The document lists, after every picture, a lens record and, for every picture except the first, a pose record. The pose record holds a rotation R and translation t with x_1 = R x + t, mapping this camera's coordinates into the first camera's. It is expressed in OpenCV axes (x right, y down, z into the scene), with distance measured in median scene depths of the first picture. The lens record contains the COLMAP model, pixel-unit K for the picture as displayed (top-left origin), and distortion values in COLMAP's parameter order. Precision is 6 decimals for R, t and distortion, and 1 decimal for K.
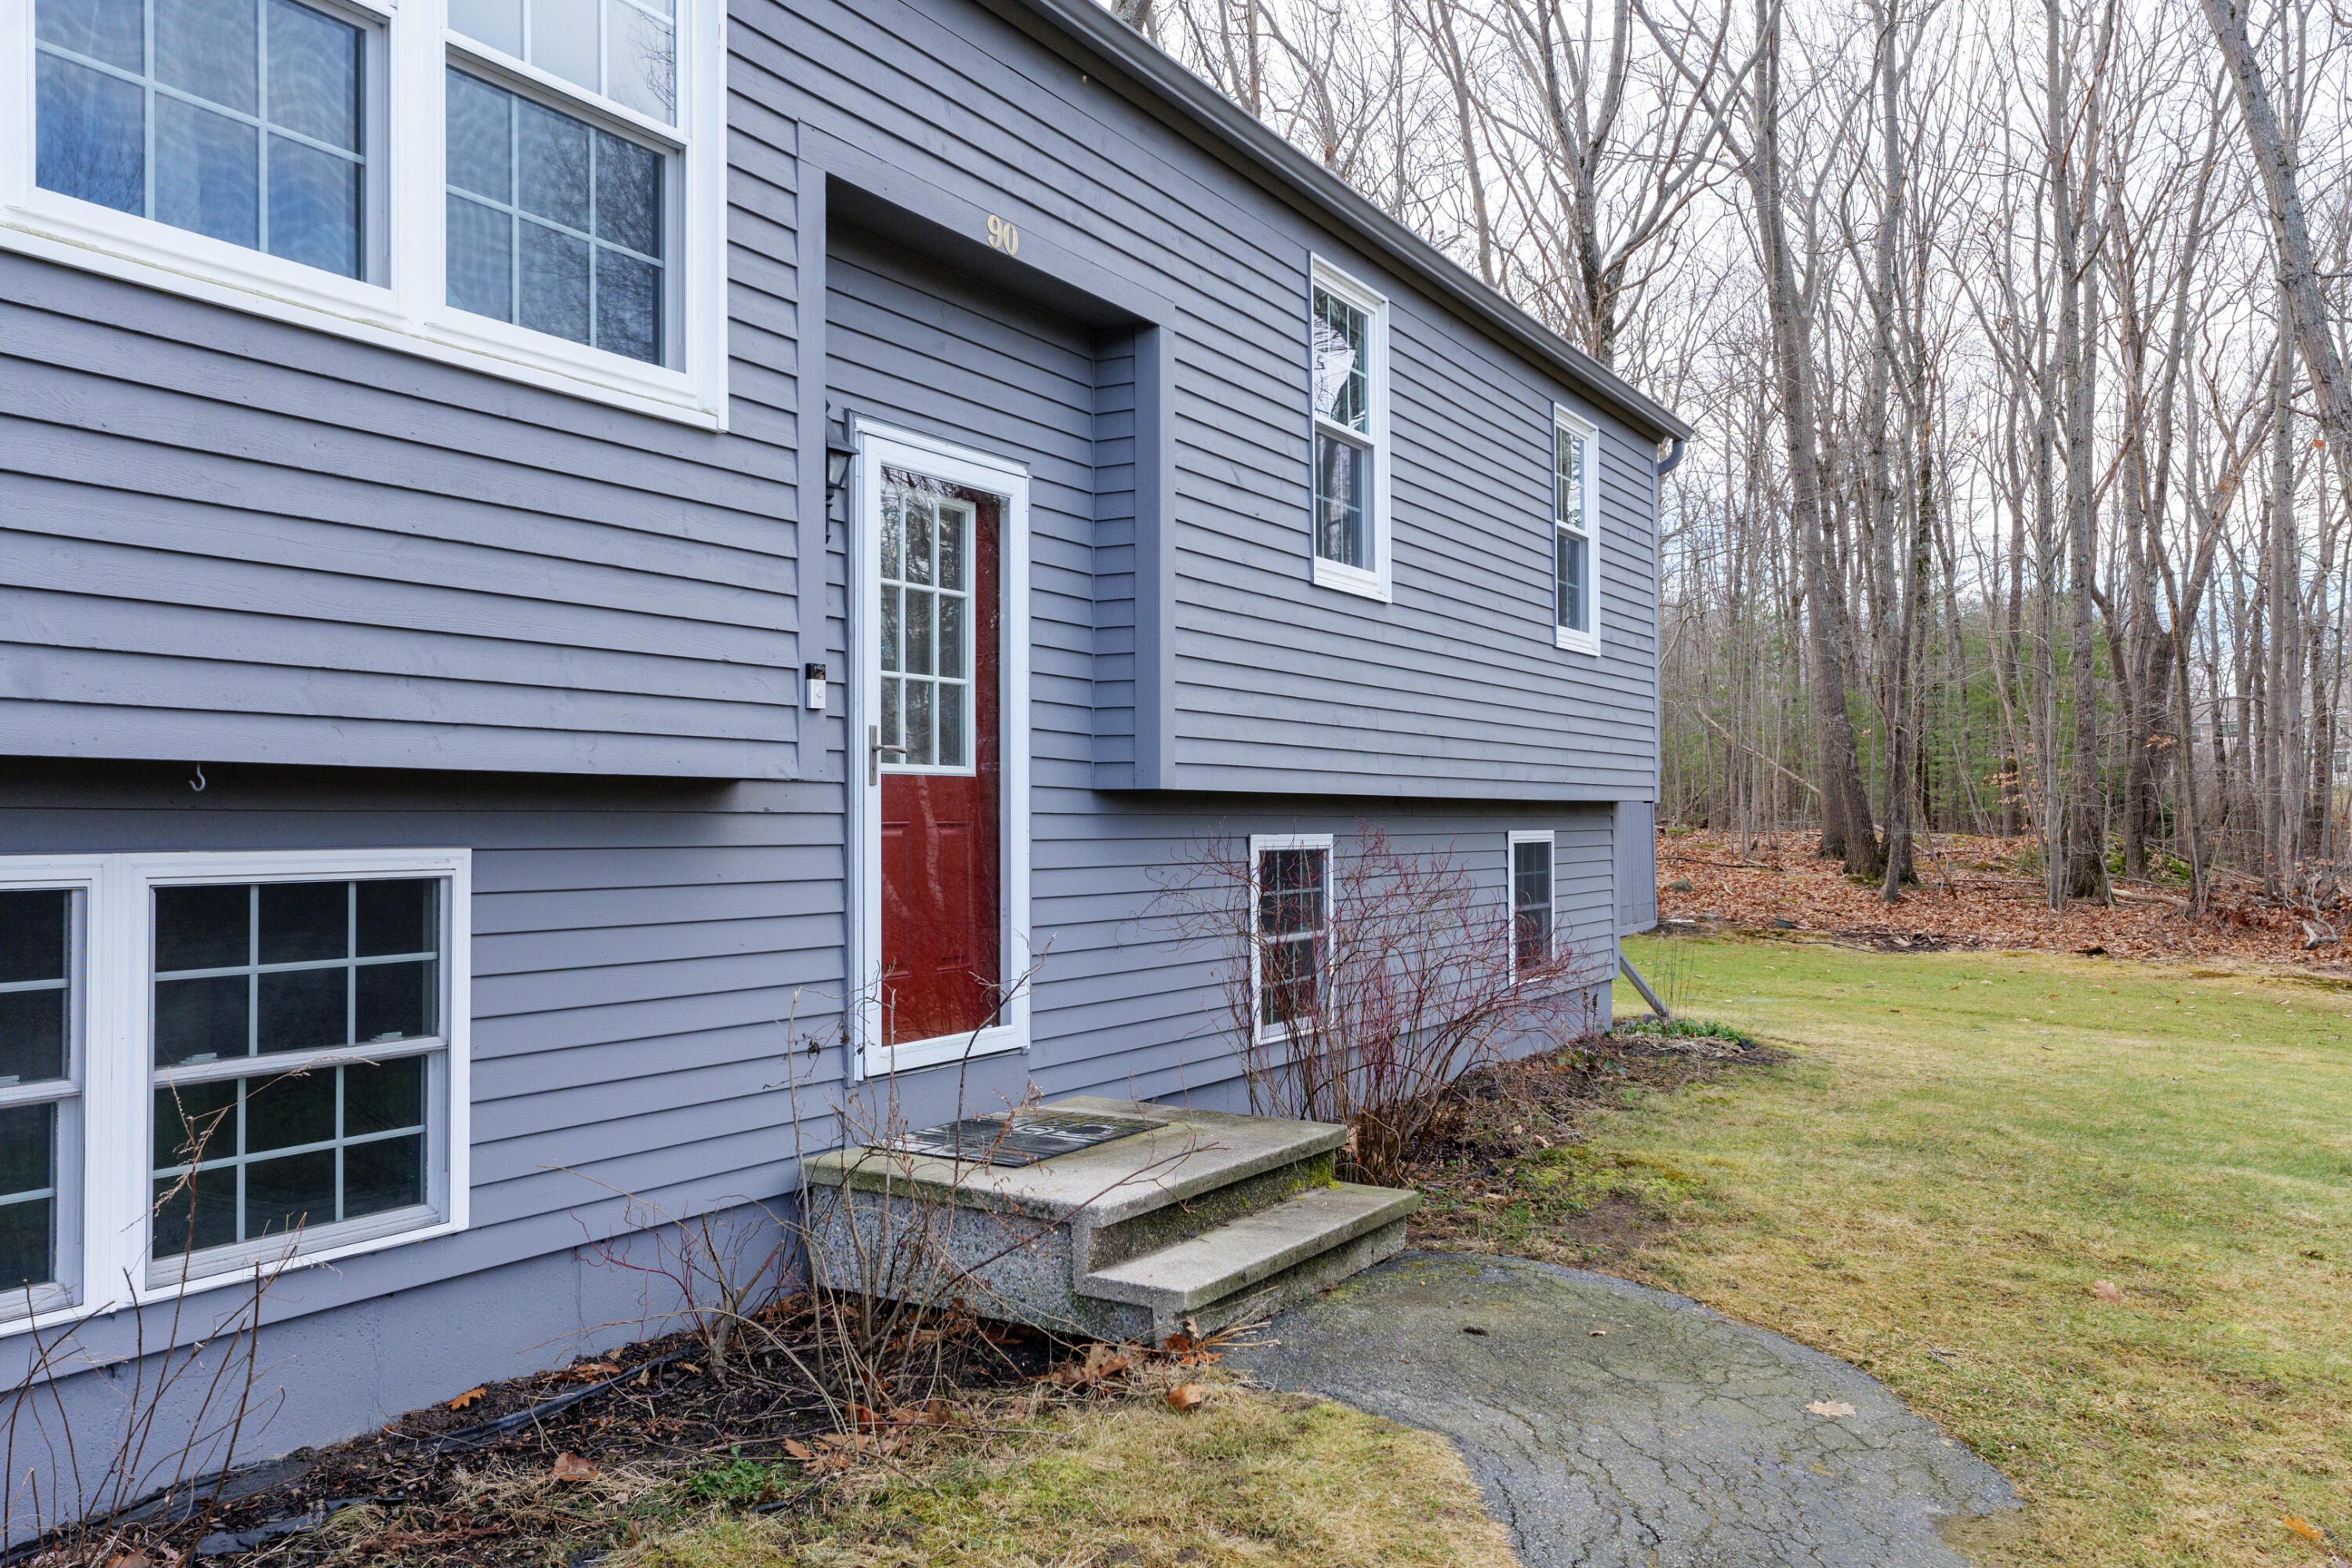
lens RADIAL K [[1879.2, 0, 1176.0], [0, 1879.2, 784.0], [0, 0, 1]] dist [-0.017213, 0.050357]
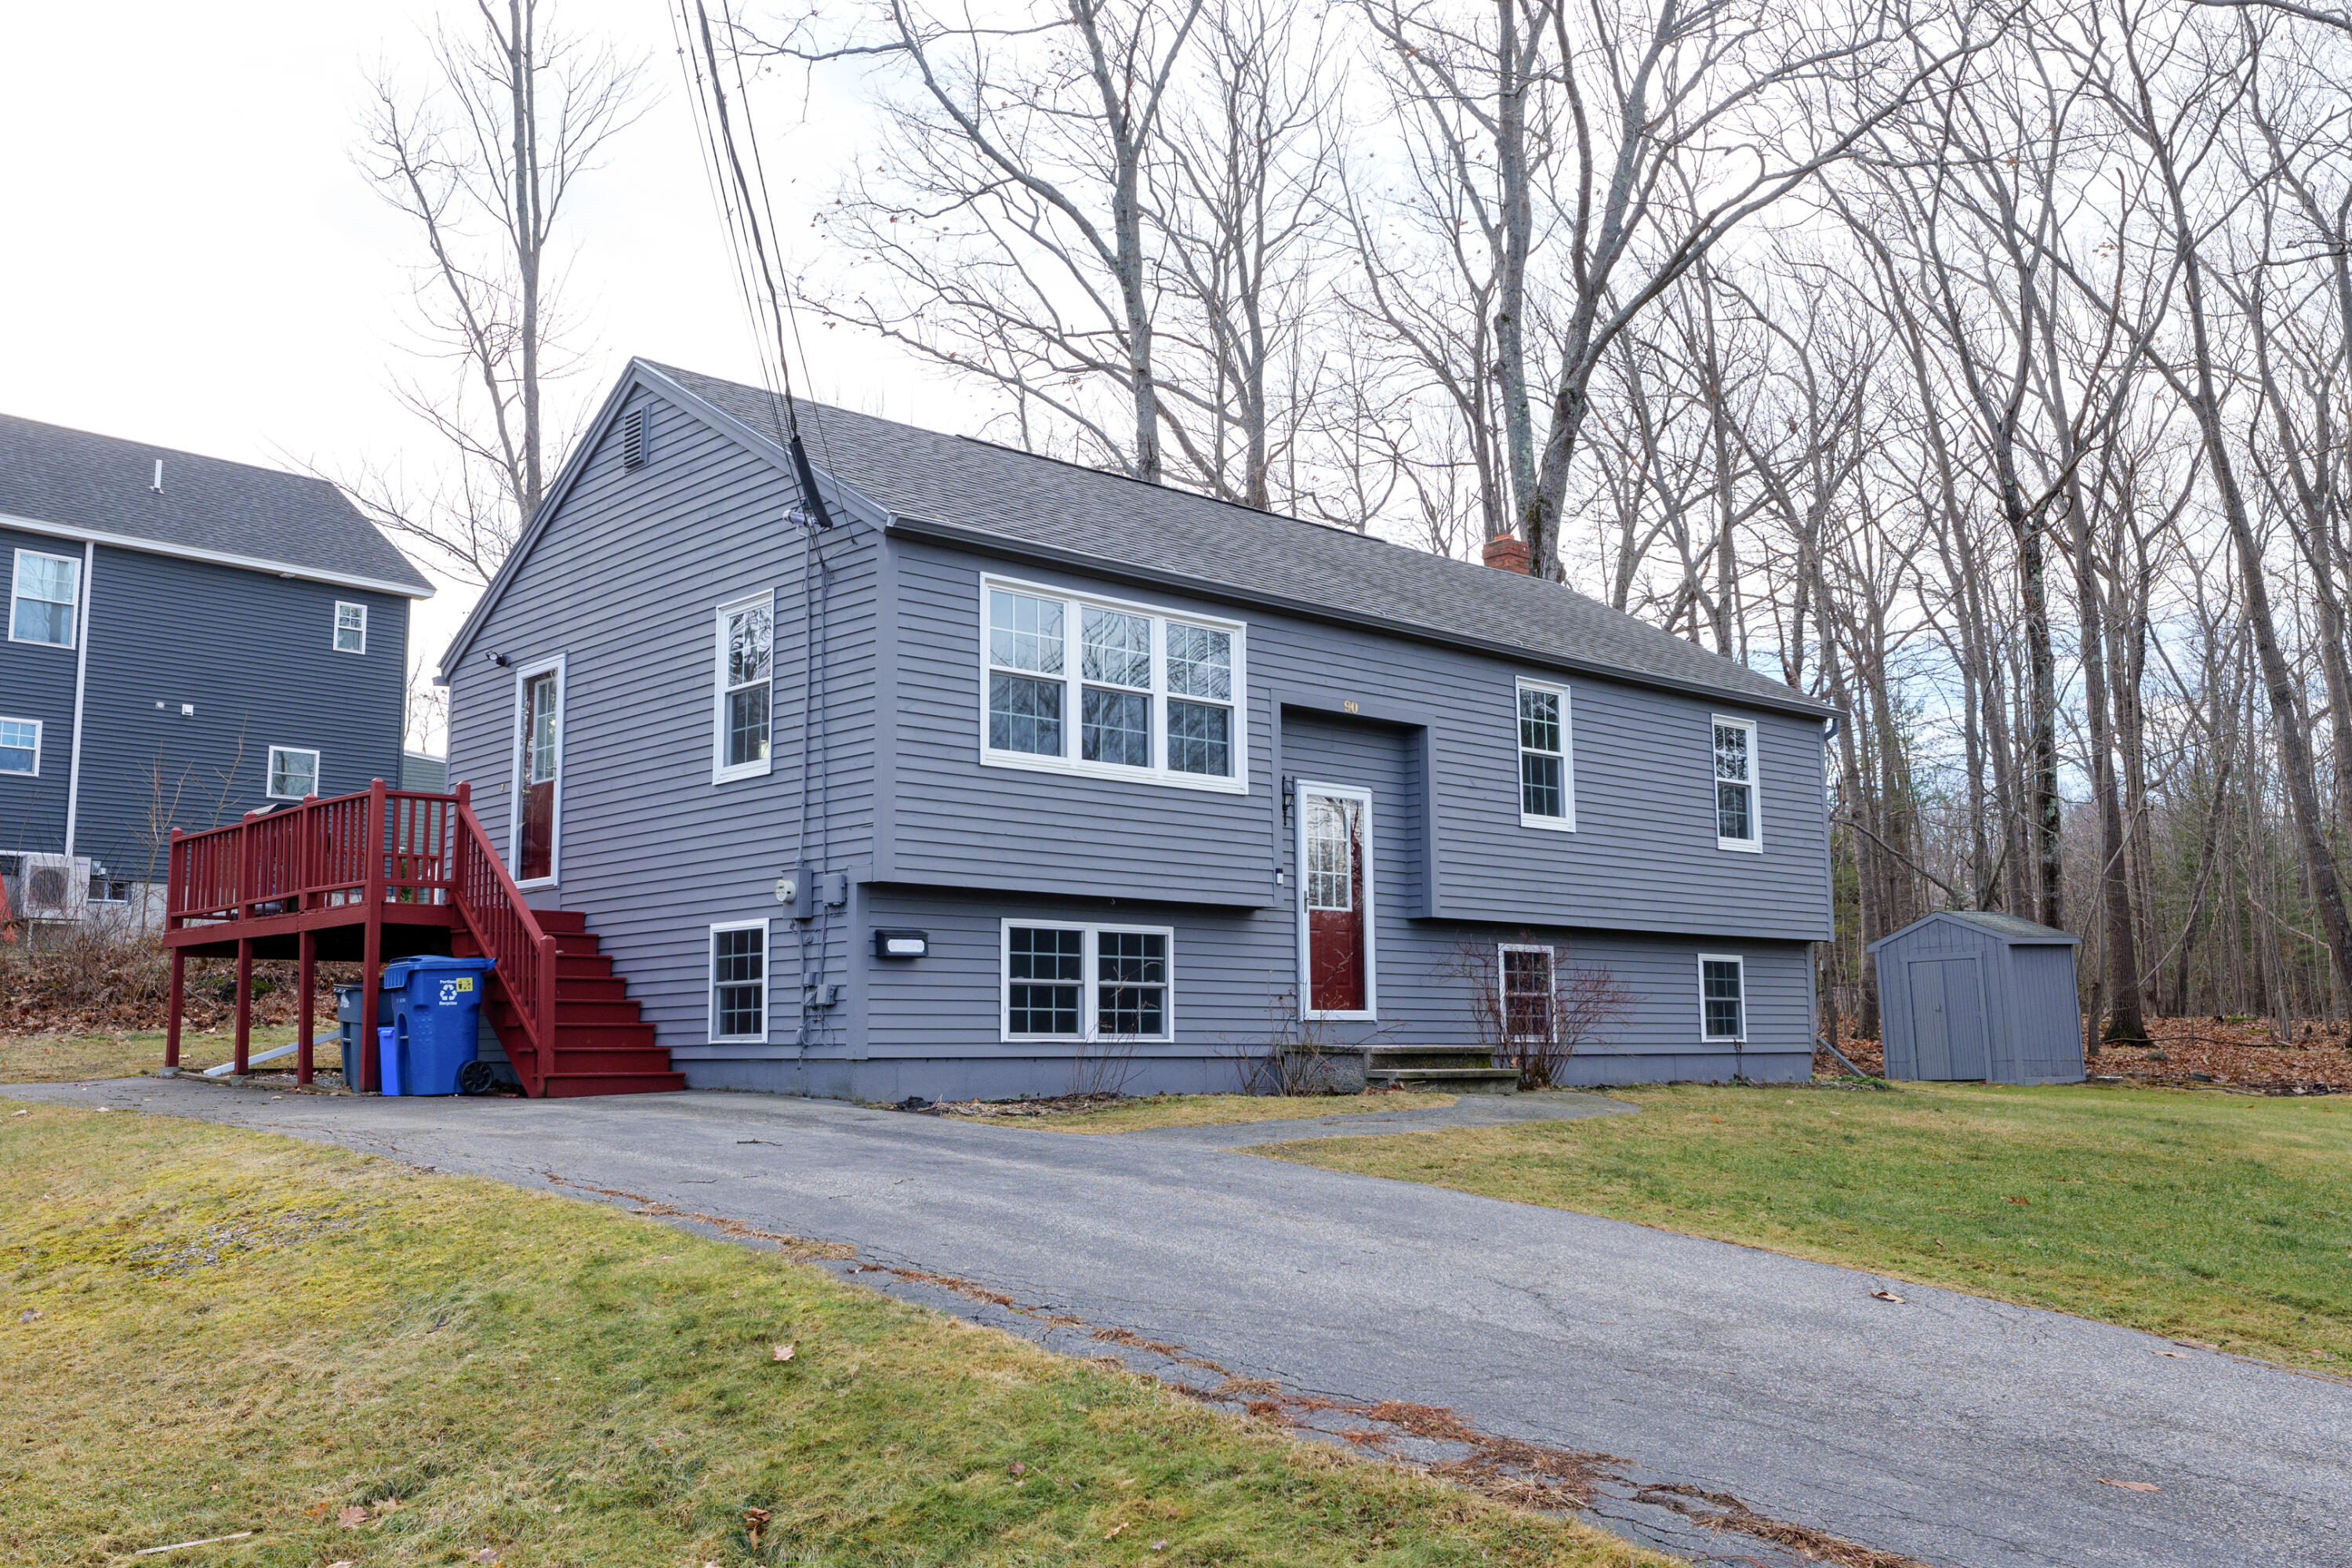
lens RADIAL K [[2021.8, 0, 1176.0], [0, 2021.8, 784.0], [0, 0, 1]] dist [0.006108, 0.000033]
pose [[0.953037, -0.044905, -0.299505, 0.572465], [0.011150, 0.993479, -0.113472, 0.152942], [0.302648, 0.104803, 0.947323, -1.945421]]
